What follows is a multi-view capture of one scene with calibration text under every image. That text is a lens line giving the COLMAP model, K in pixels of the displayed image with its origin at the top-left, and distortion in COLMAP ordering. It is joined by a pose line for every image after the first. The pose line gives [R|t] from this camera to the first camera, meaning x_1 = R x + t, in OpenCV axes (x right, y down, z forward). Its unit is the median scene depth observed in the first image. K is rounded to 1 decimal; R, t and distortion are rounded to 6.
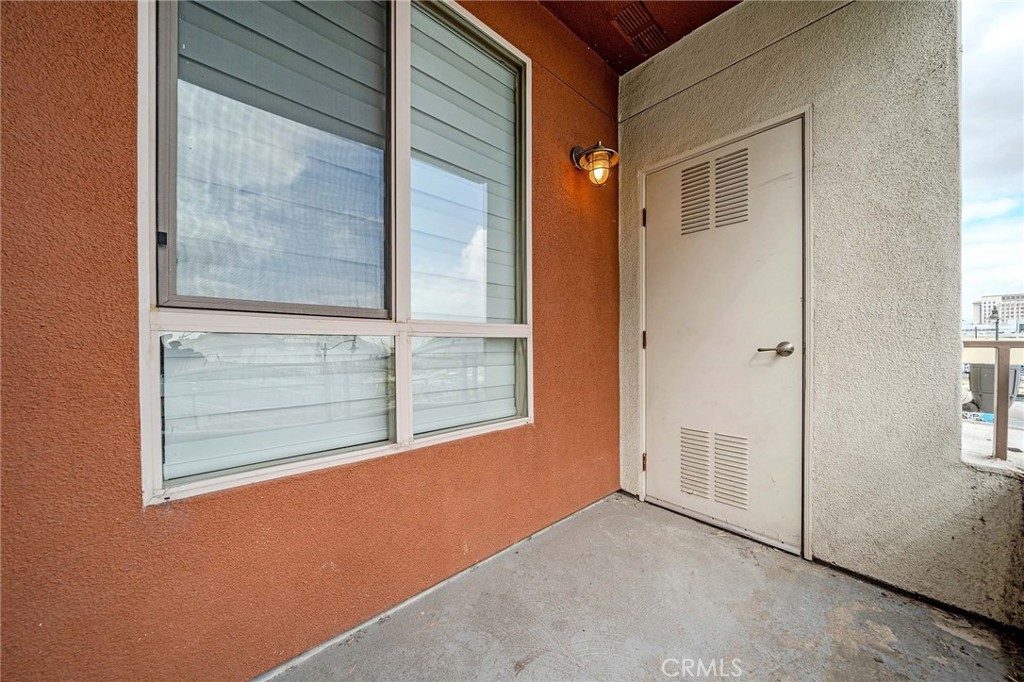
lens RADIAL K [[352.9, 0, 512.3], [0, 352.9, 339.8], [0, 0, 1]] dist [-0.003959, -0.000302]
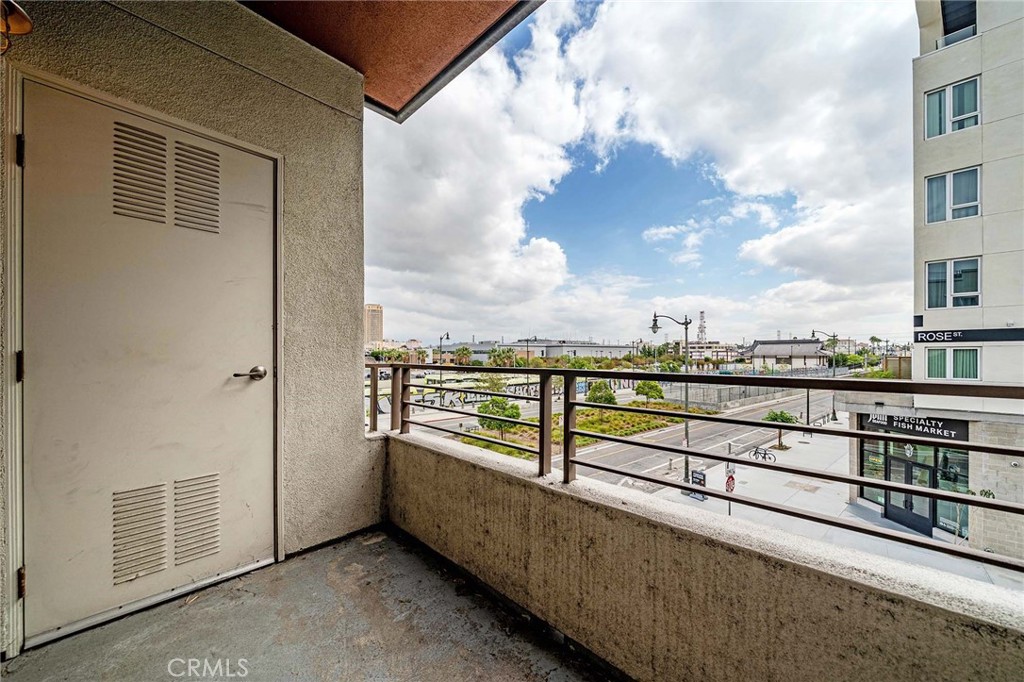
lens RADIAL K [[352.9, 0, 500.2], [0, 352.9, 358.3], [0, 0, 1]] dist [-0.003959, -0.000302]
pose [[-0.057863, 0.005117, 0.998311, -0.306163], [0.003827, 0.999981, -0.004904, -0.009918], [-0.998317, 0.003536, -0.057882, 0.354331]]
